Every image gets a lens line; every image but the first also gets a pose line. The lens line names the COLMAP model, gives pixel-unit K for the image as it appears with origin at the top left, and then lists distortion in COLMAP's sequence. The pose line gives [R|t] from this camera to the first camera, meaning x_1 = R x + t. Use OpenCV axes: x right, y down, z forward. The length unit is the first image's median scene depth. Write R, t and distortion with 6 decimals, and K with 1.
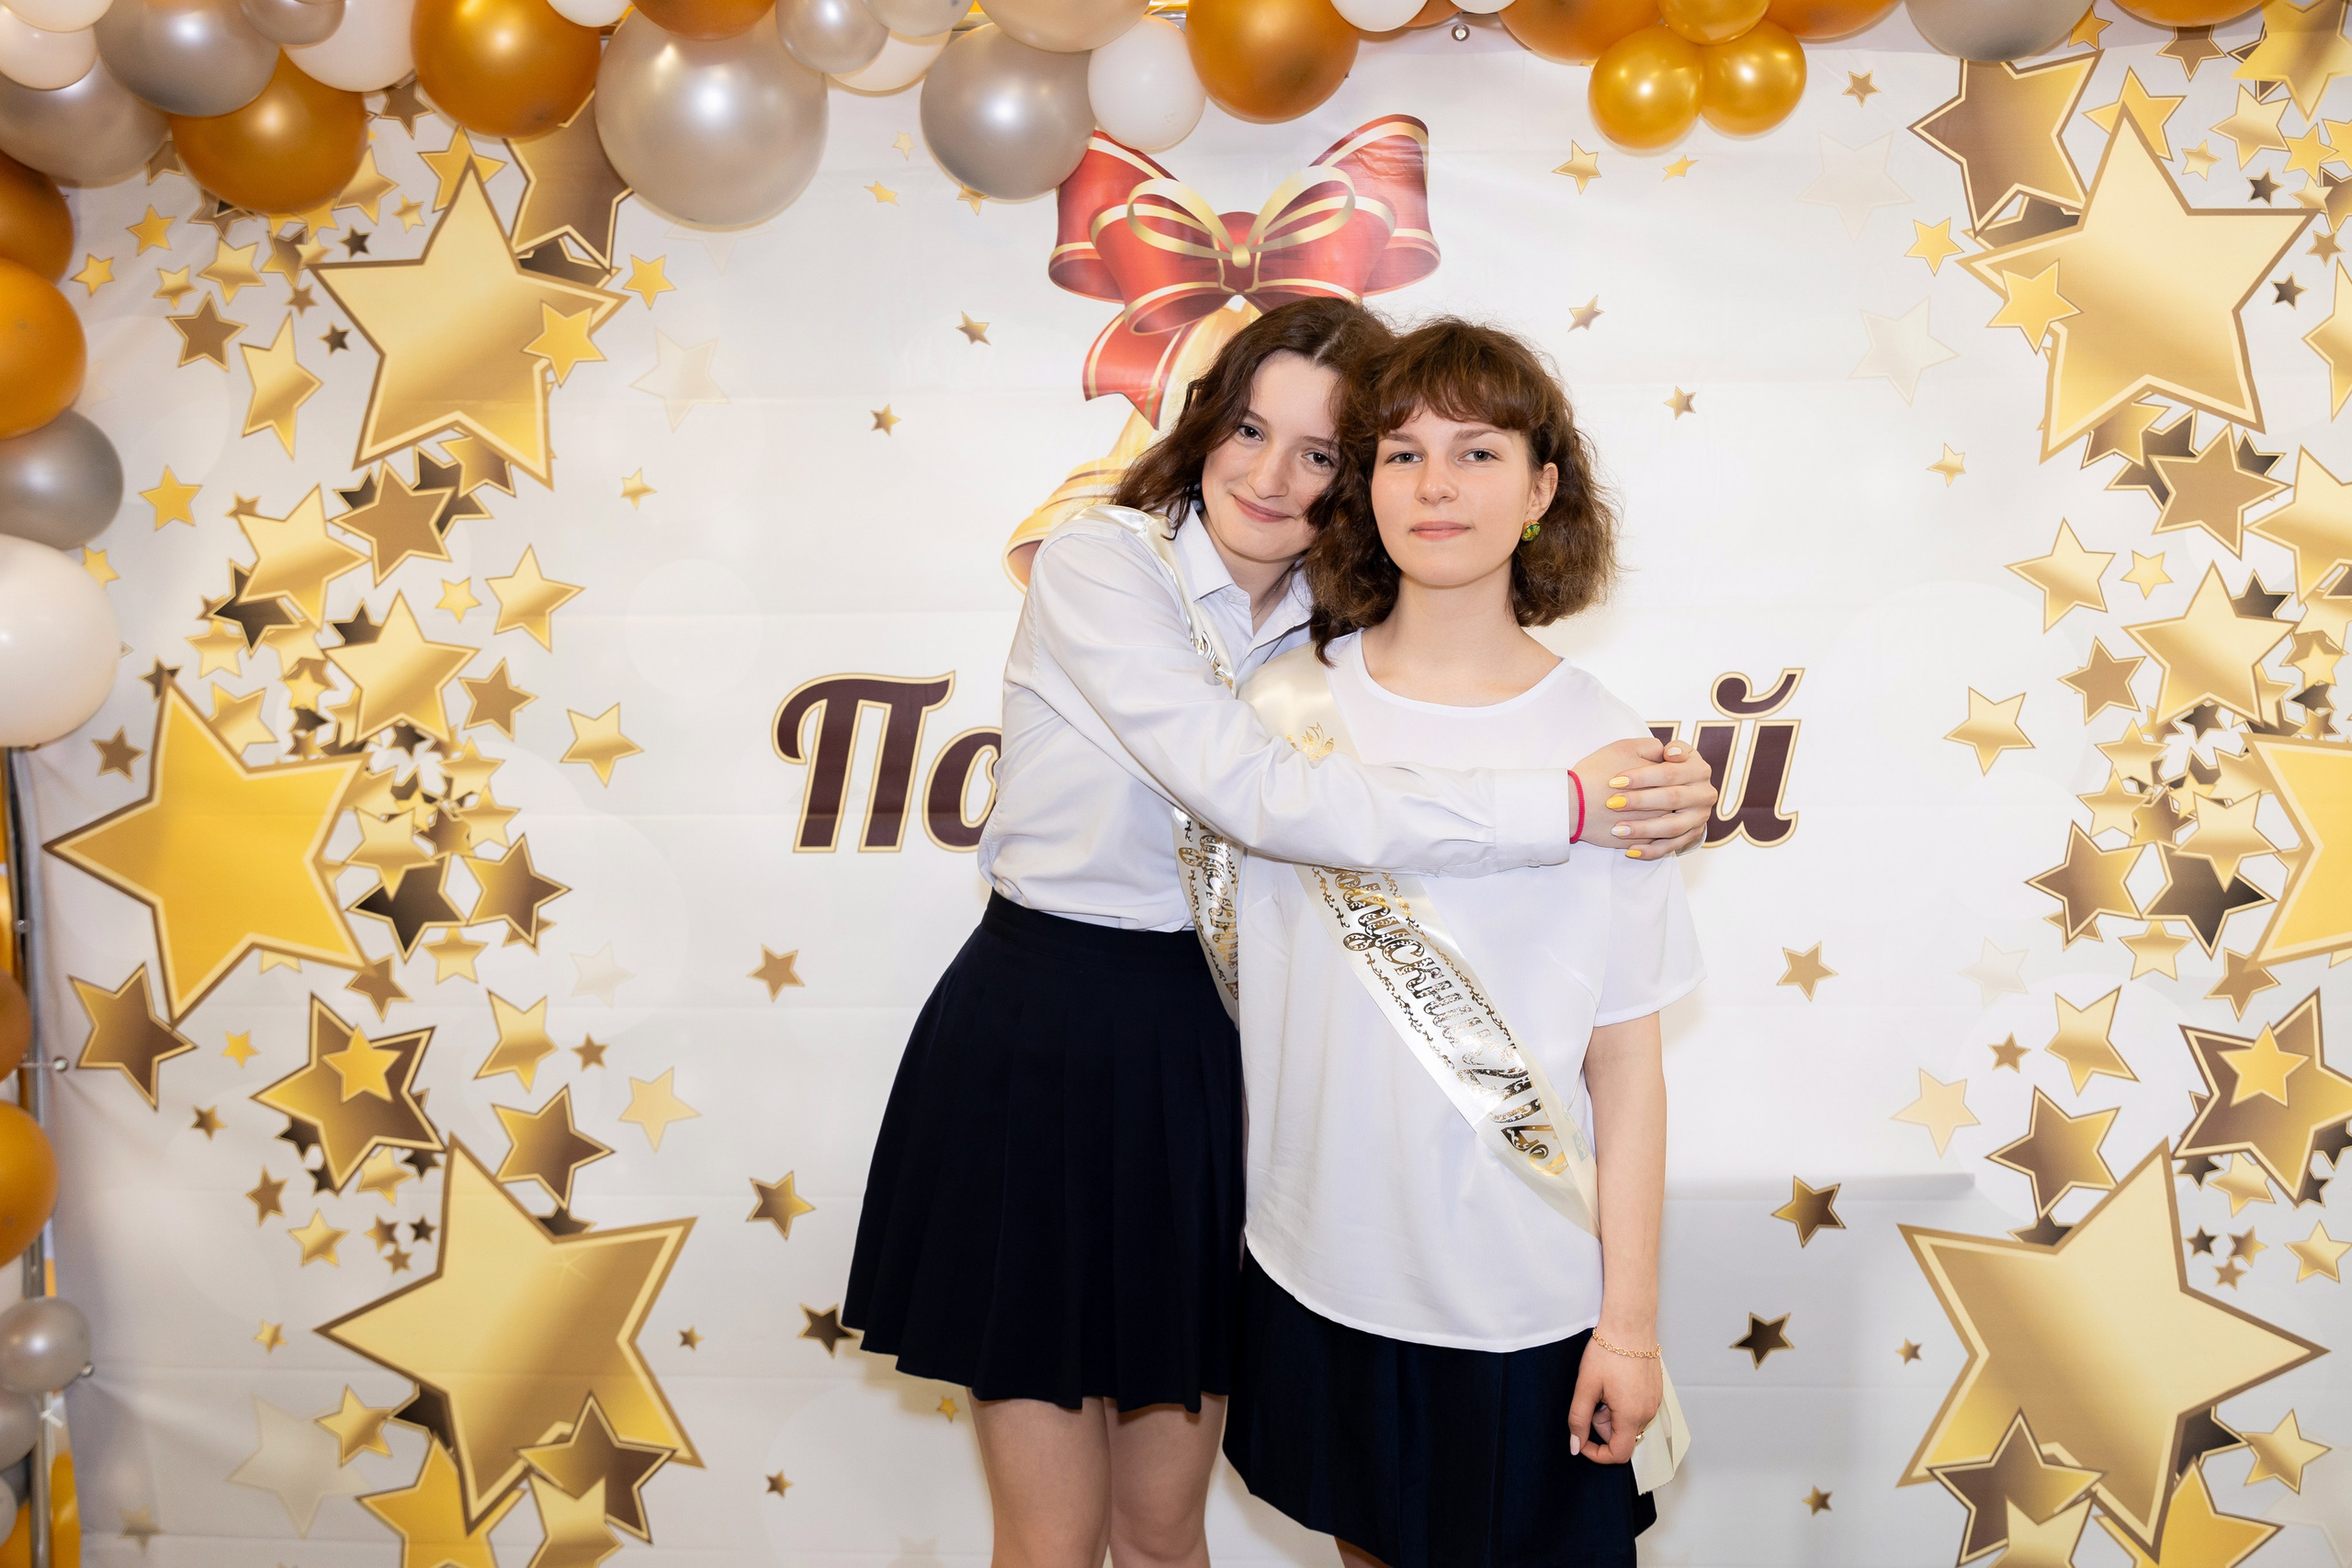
lens RADIAL K [[2218.4, 0, 1170.4], [0, 2218.4, 799.1], [0, 0, 1]] dist [-0.007433, 0.000000]
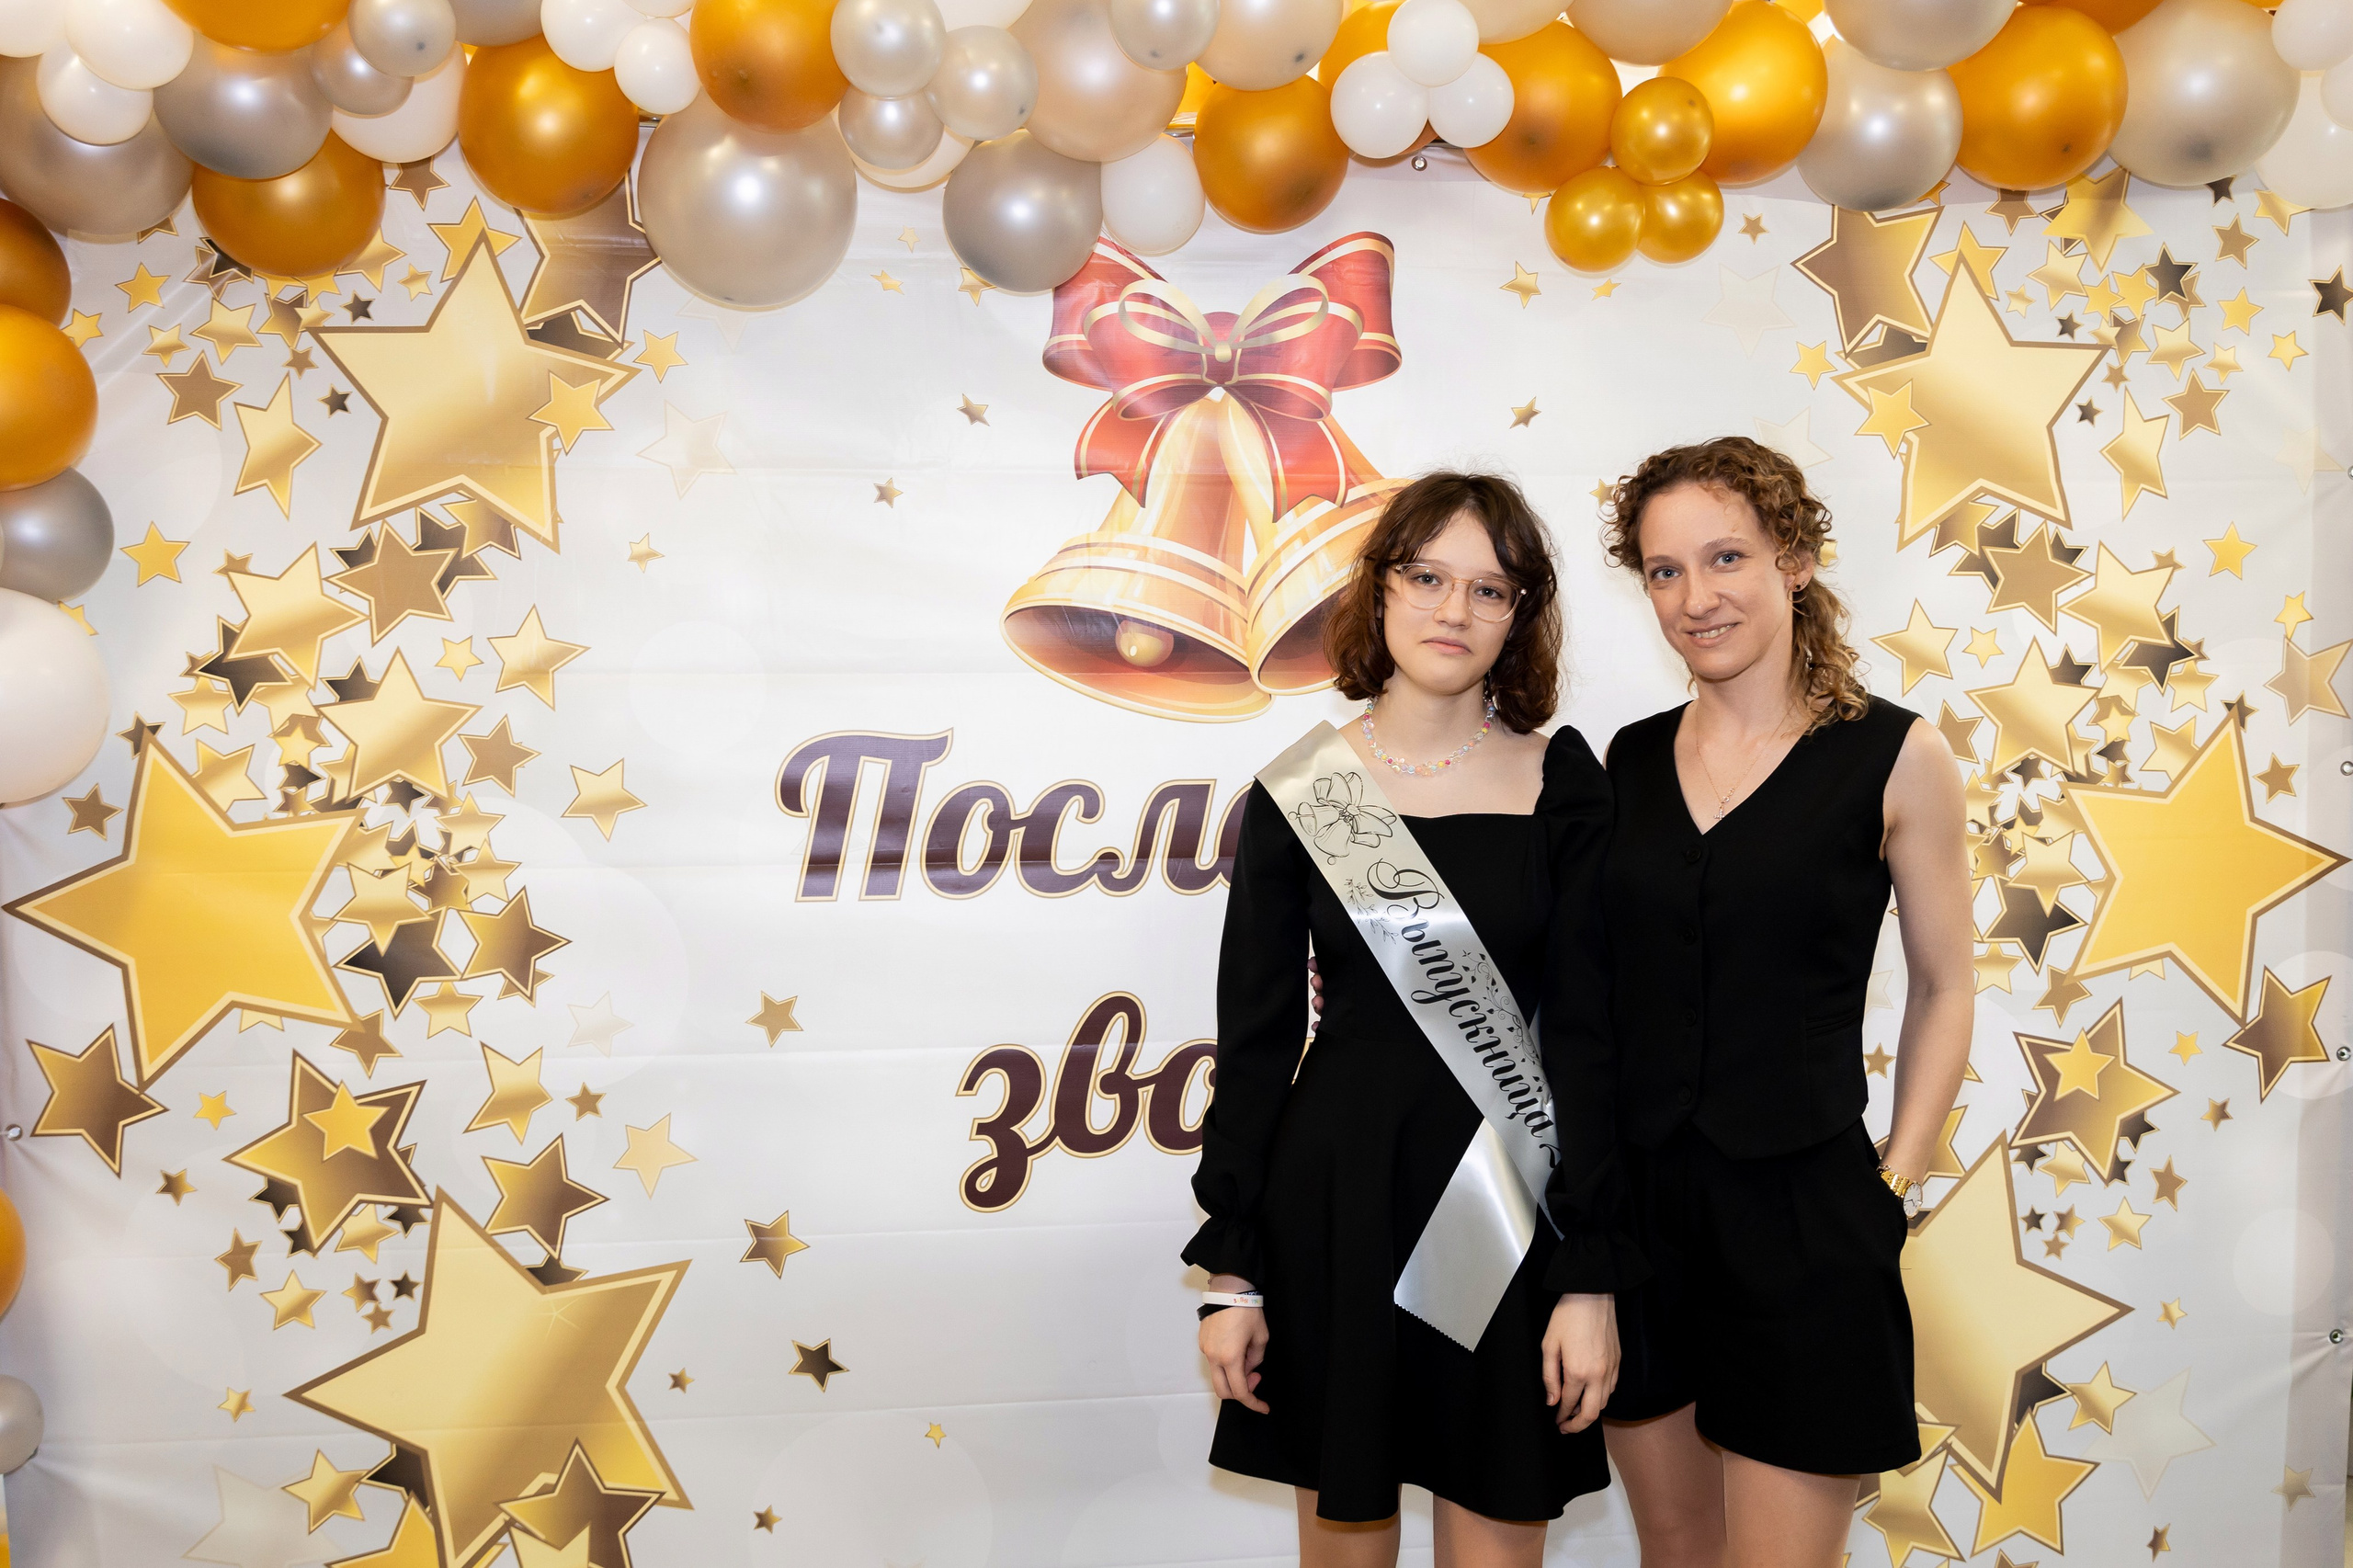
lens RADIAL K [[2219.5, 0, 1175.7], [0, 2219.5, 797.0], [0, 0, 1]] dist [-0.007433, 0.000000]
pose [[0.980314, -0.003583, 0.197411, -0.202065], [0.013127, 0.998806, -0.047058, 0.026547], [-0.197006, 0.048723, 0.979191, -0.062044]]
